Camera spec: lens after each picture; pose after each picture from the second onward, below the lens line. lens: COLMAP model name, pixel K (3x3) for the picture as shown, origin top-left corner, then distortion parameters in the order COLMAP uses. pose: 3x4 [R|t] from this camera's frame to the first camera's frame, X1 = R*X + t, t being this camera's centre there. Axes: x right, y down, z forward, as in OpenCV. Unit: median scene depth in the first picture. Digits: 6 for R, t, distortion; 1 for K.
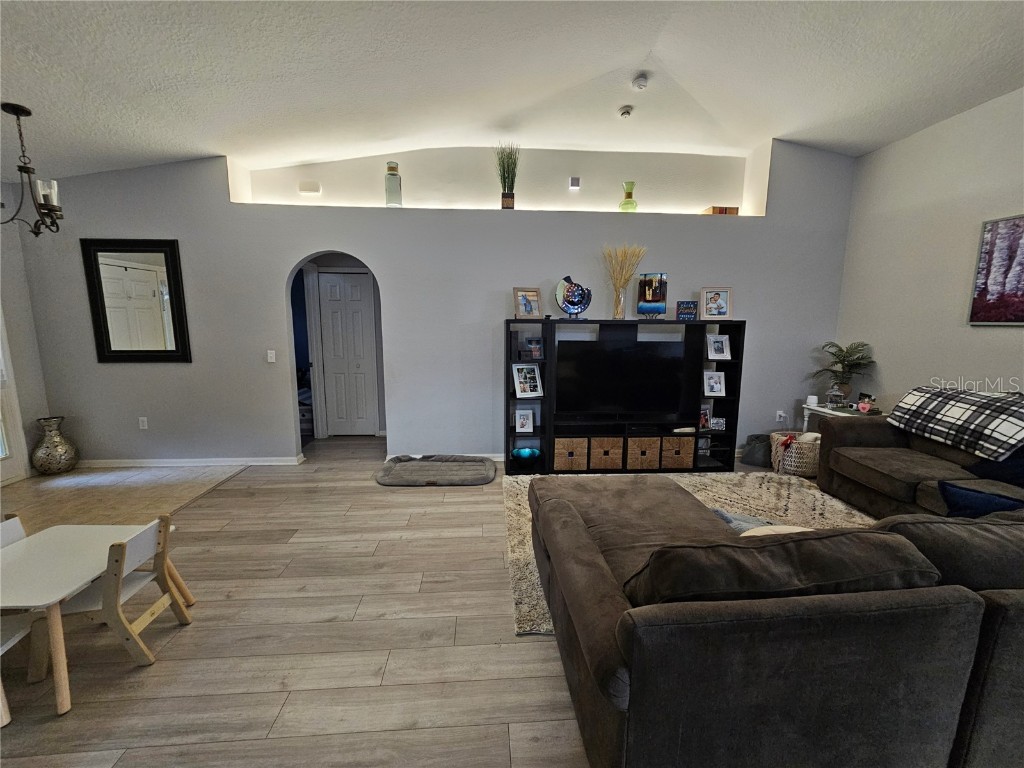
lens RADIAL K [[416.3, 0, 509.5], [0, 416.3, 388.8], [0, 0, 1]] dist [0.000735, -0.003480]
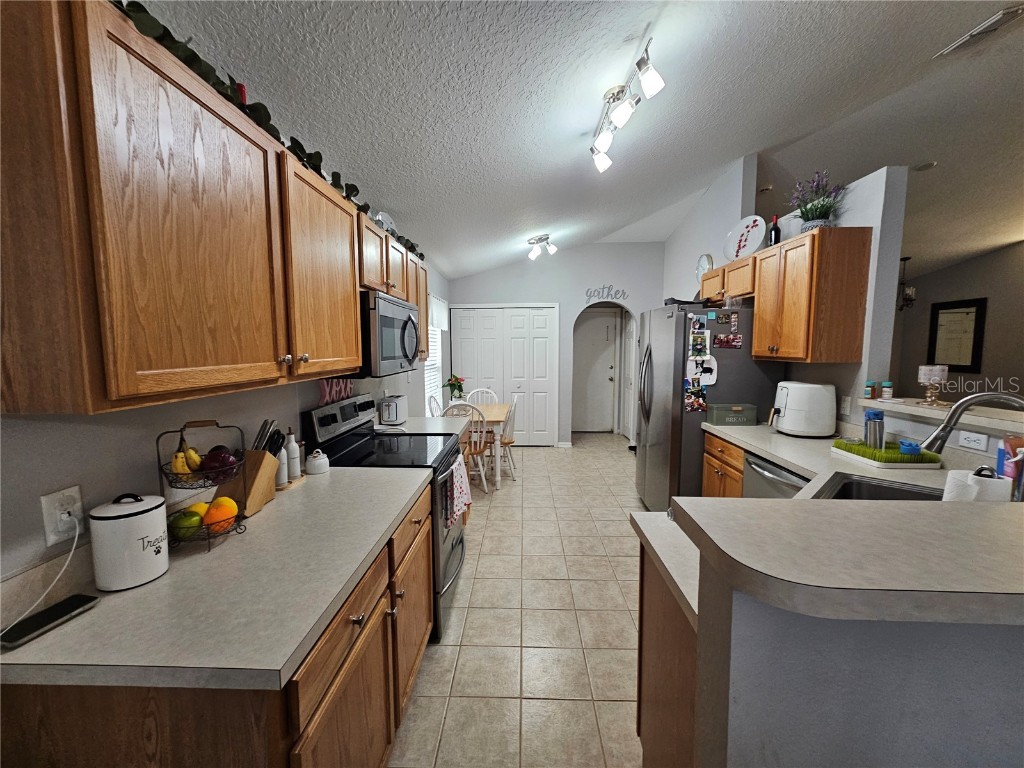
lens RADIAL K [[415.9, 0, 510.5], [0, 415.9, 386.8], [0, 0, 1]] dist [0.001647, -0.001385]
pose [[-0.102861, 0.092763, -0.990361, 1.143779], [-0.148890, 0.982989, 0.107537, 0.093984], [0.983489, 0.158516, -0.087300, -0.700556]]
